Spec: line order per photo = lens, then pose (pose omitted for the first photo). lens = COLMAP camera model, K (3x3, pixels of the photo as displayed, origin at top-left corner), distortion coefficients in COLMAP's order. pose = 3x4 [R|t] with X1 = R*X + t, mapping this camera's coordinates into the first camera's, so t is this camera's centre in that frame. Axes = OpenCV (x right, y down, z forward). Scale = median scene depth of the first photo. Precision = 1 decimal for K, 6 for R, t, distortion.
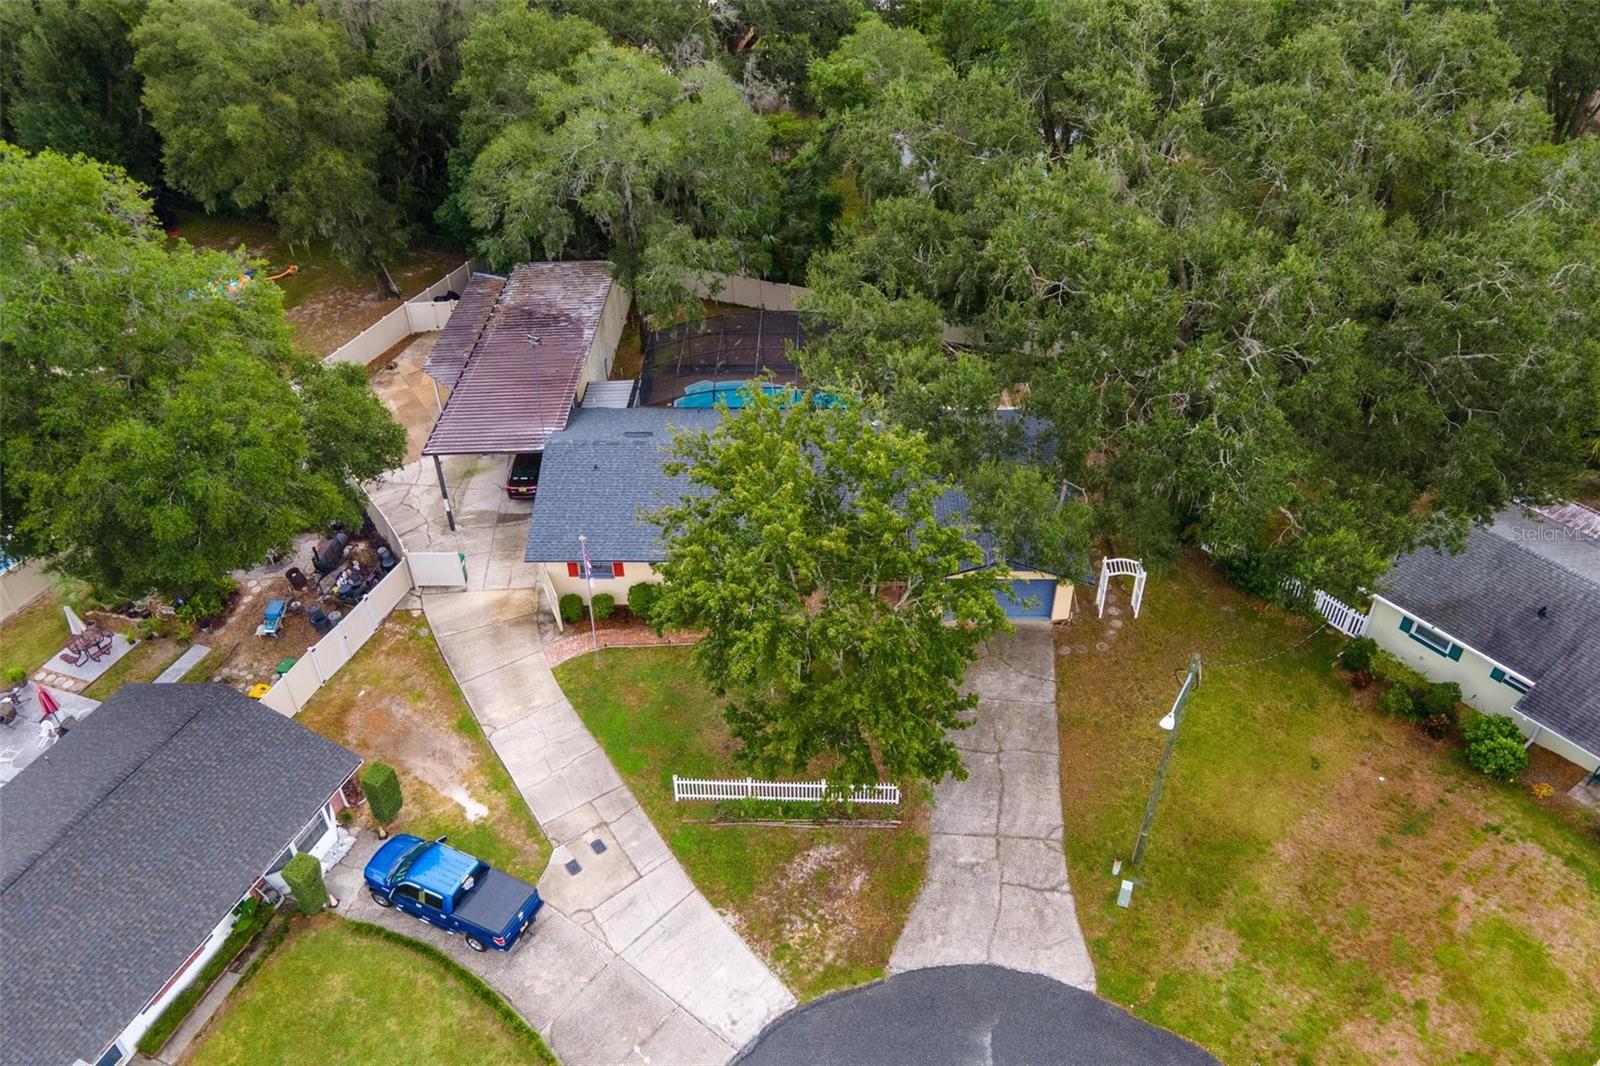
lens RADIAL K [[1215.8, 0, 786.2], [0, 1215.8, 496.6], [0, 0, 1]] dist [-0.007894, 0.083406]
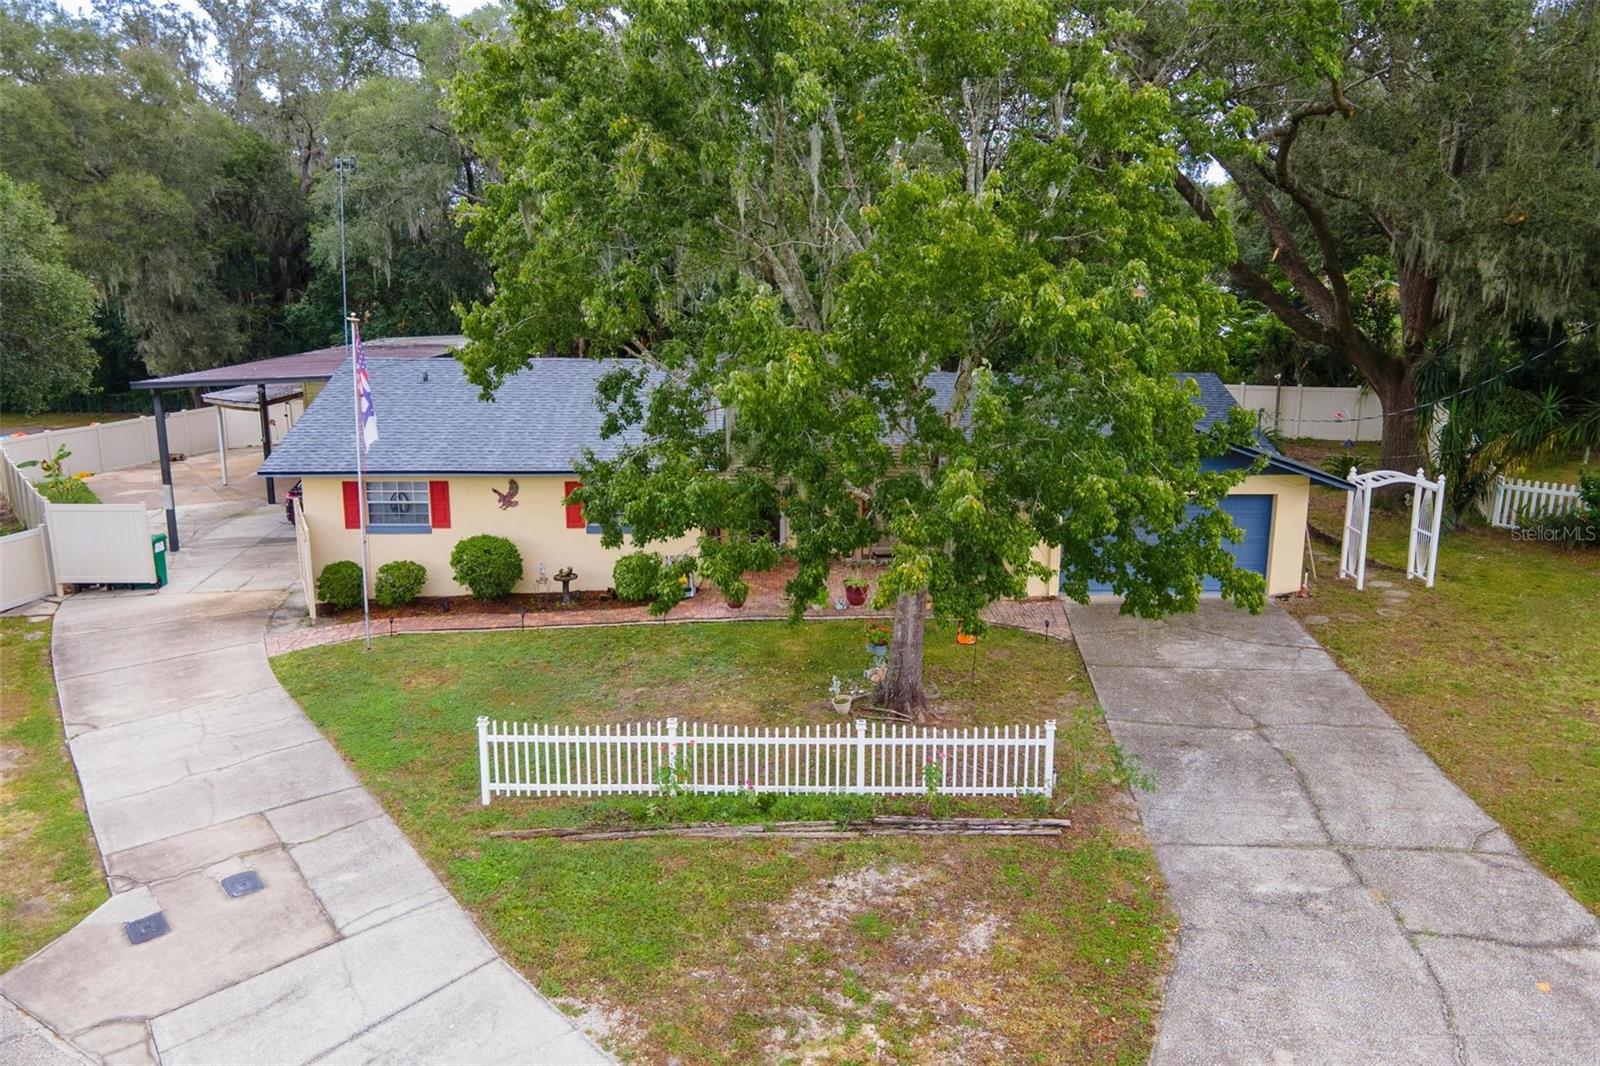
lens RADIAL K [[1215.8, 0, 786.2], [0, 1215.8, 496.6], [0, 0, 1]] dist [-0.007894, 0.083406]
pose [[0.999063, 0.016339, 0.040075, -0.010711], [0.002197, 0.905648, -0.424025, 0.335695], [-0.043222, 0.423715, 0.904764, 0.615950]]
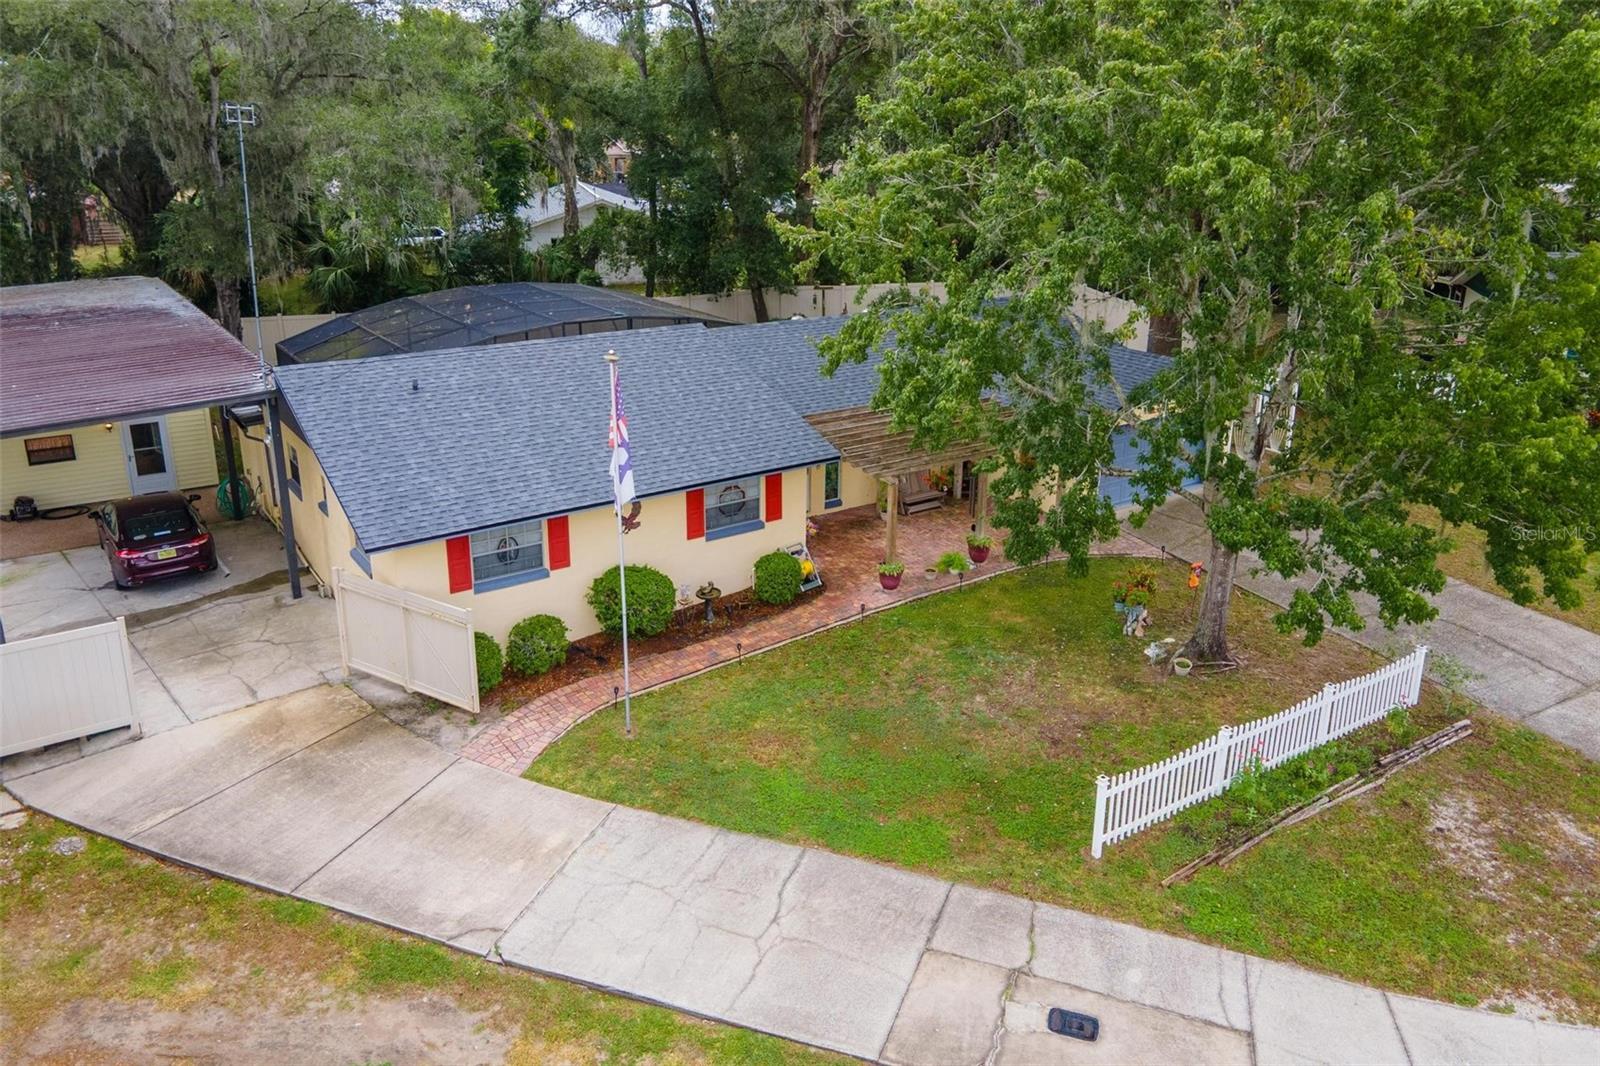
lens RADIAL K [[1215.8, 0, 786.2], [0, 1215.8, 496.6], [0, 0, 1]] dist [-0.007894, 0.083406]
pose [[0.802989, -0.164458, 0.572855, -0.389173], [0.329495, 0.923428, -0.196761, 0.190987], [-0.496631, 0.346749, 0.795690, 0.712965]]
